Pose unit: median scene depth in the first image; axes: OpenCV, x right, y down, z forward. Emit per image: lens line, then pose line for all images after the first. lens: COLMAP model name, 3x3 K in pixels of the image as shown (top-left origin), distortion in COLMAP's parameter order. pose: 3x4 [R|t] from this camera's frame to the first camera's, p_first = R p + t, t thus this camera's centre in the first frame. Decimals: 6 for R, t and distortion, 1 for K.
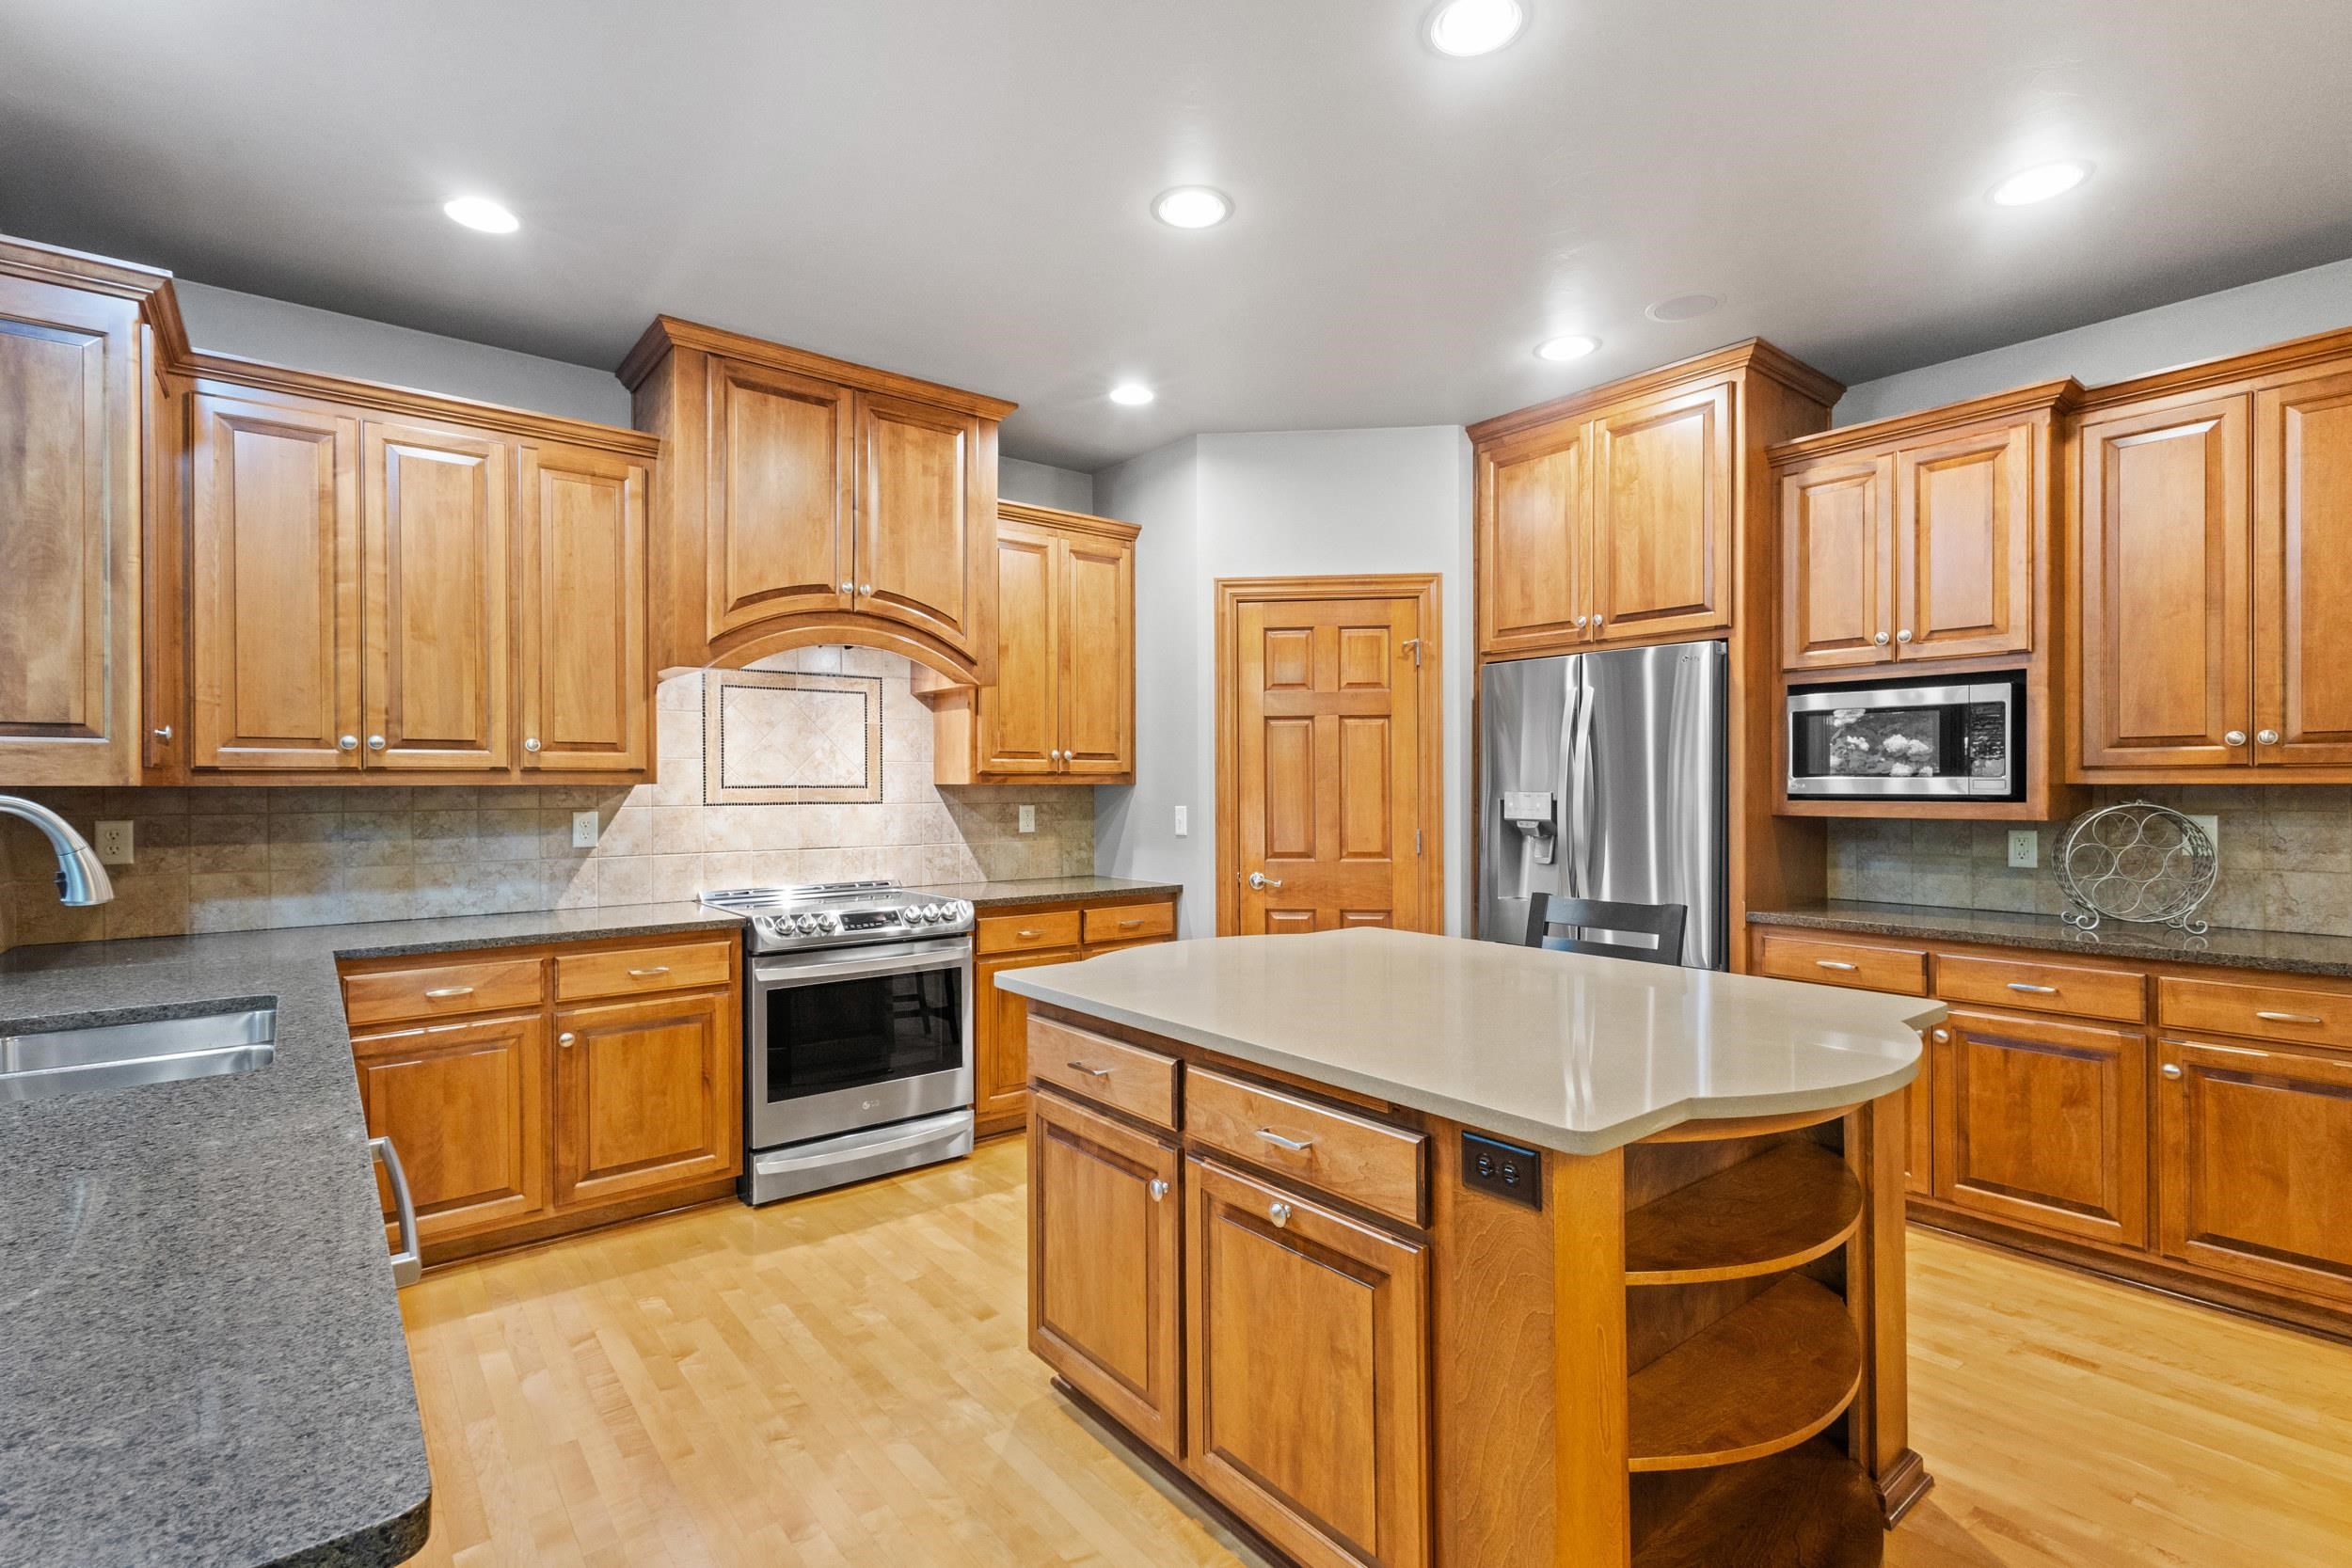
lens RADIAL K [[1093.0, 0, 1174.3], [0, 1093.0, 784.4], [0, 0, 1]] dist [0.017443, 0.001174]
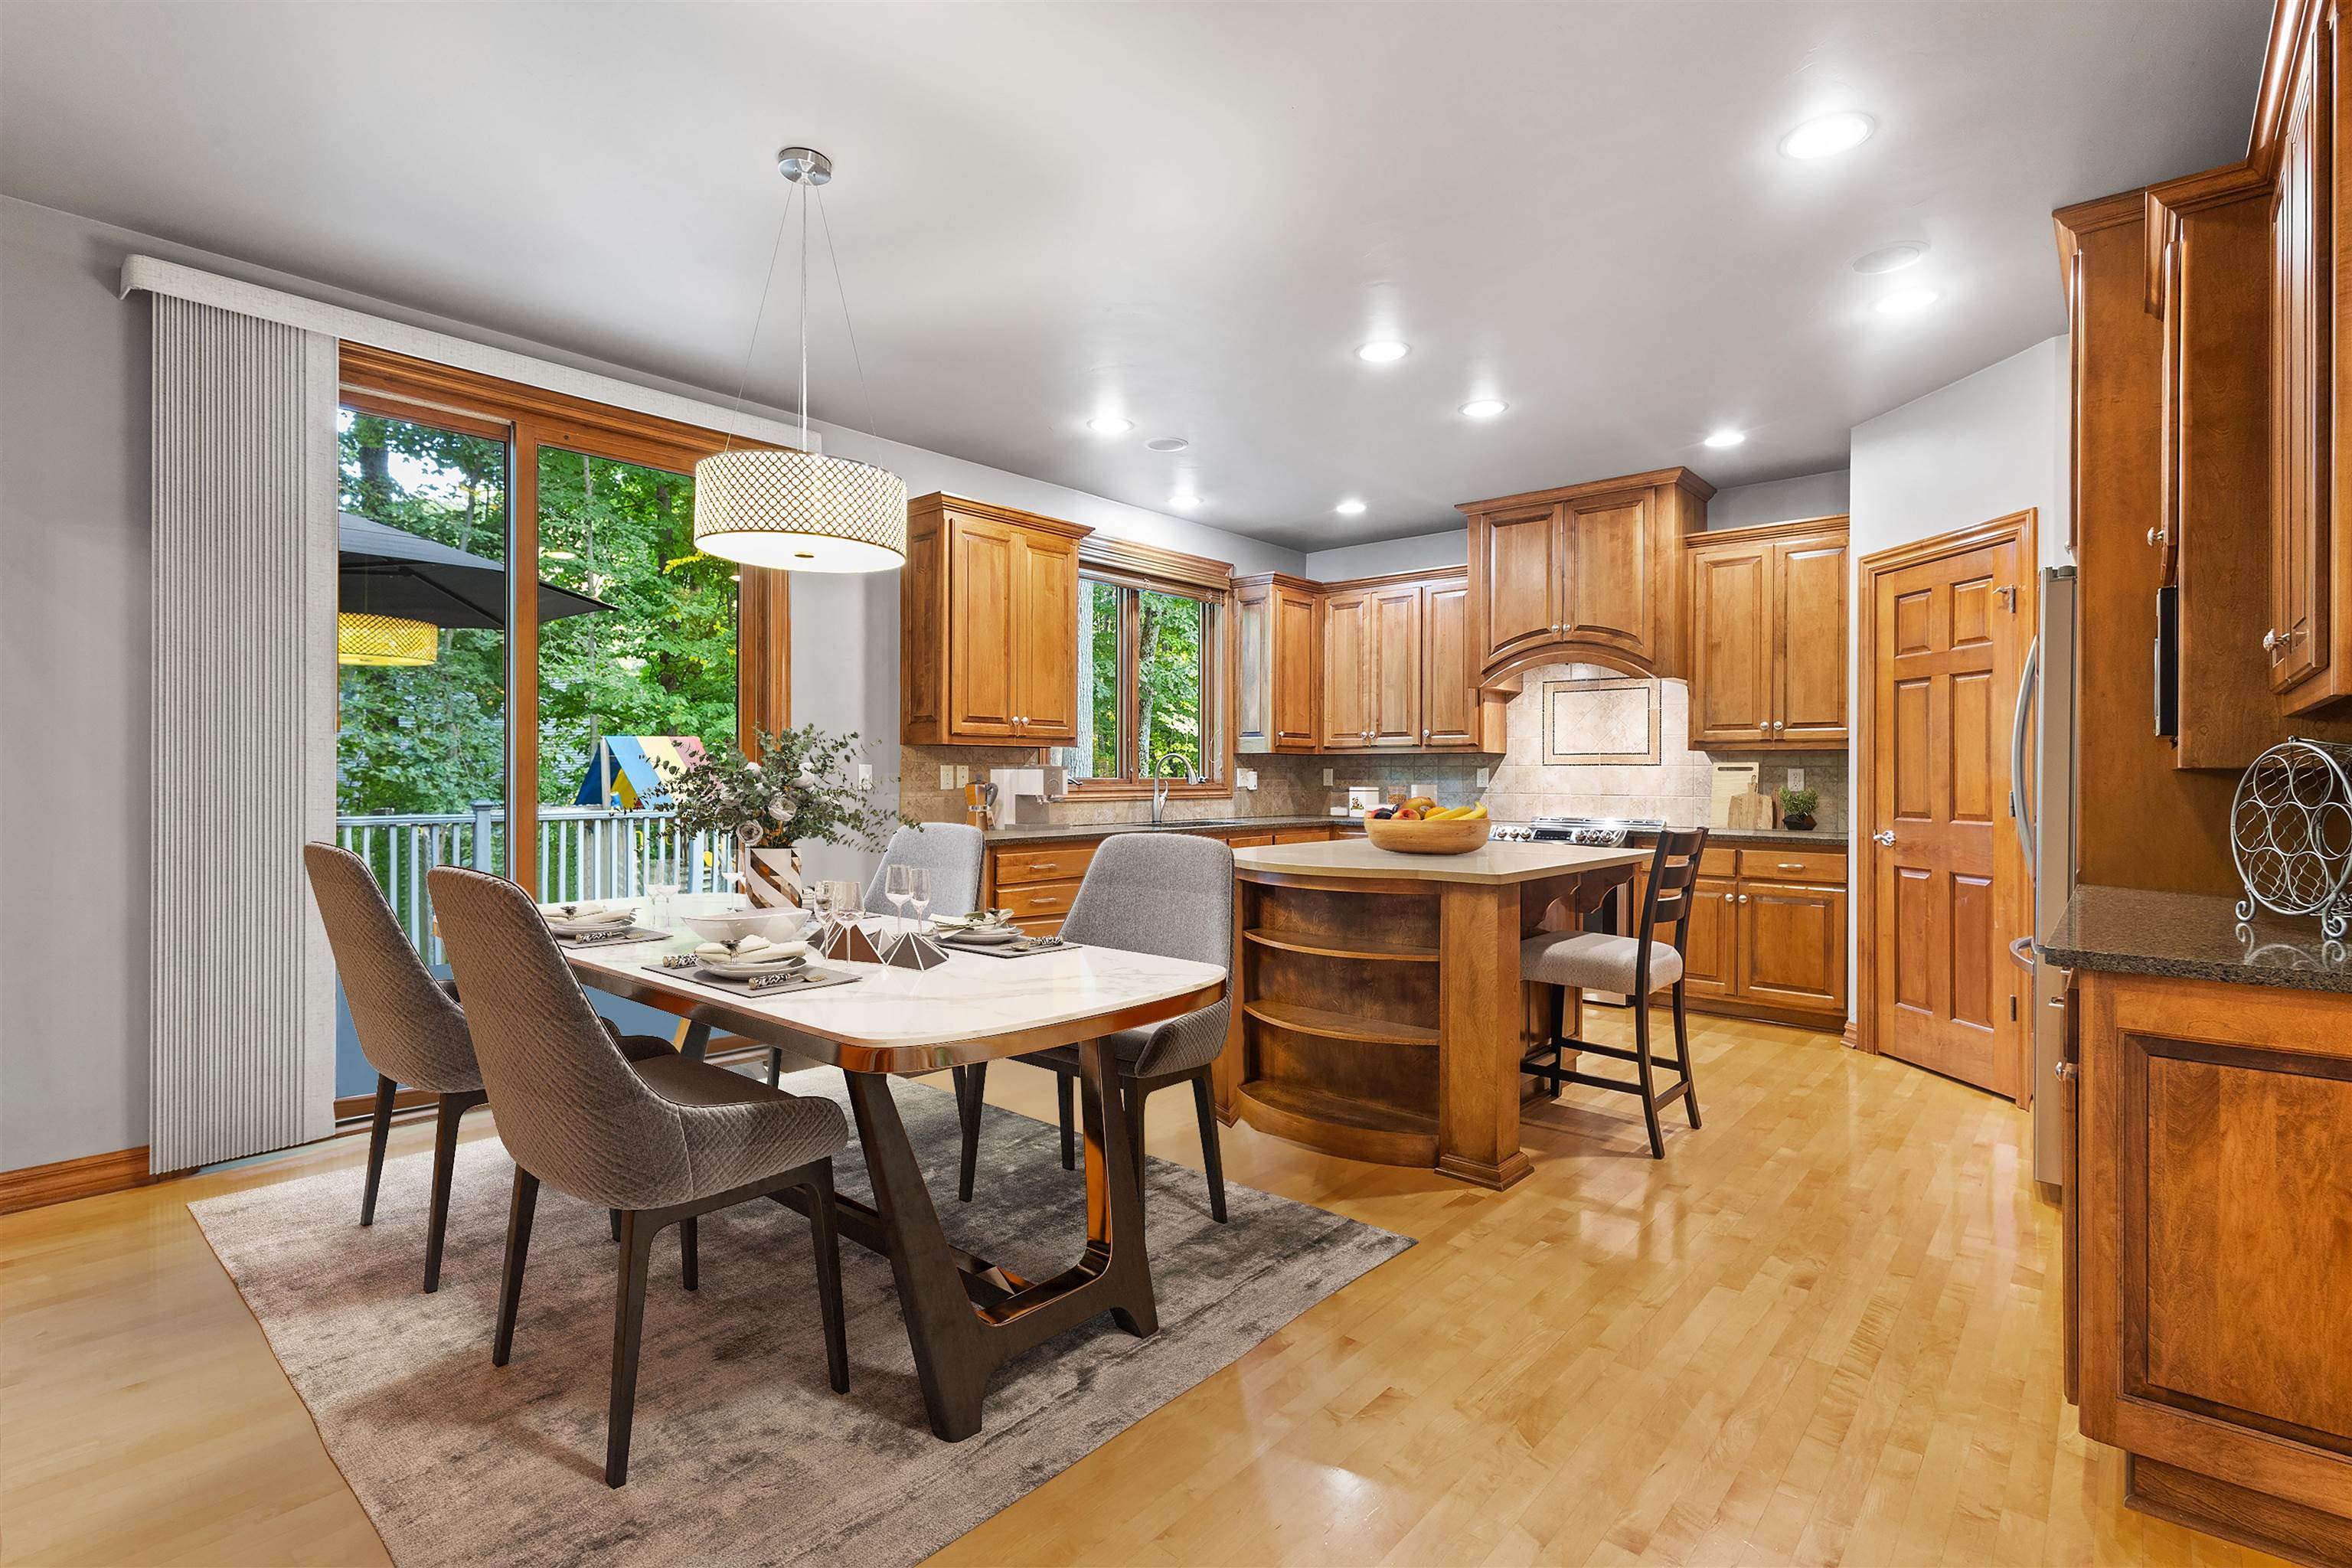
lens RADIAL K [[1093.1, 0, 1176.9], [0, 1093.1, 774.3], [0, 0, 1]] dist [0.017443, 0.001174]
pose [[0.187469, 0.005402, -0.982256, 1.075745], [-0.003360, 0.999983, 0.004858, 0.025845], [0.982265, 0.002390, 0.187484, 0.141325]]
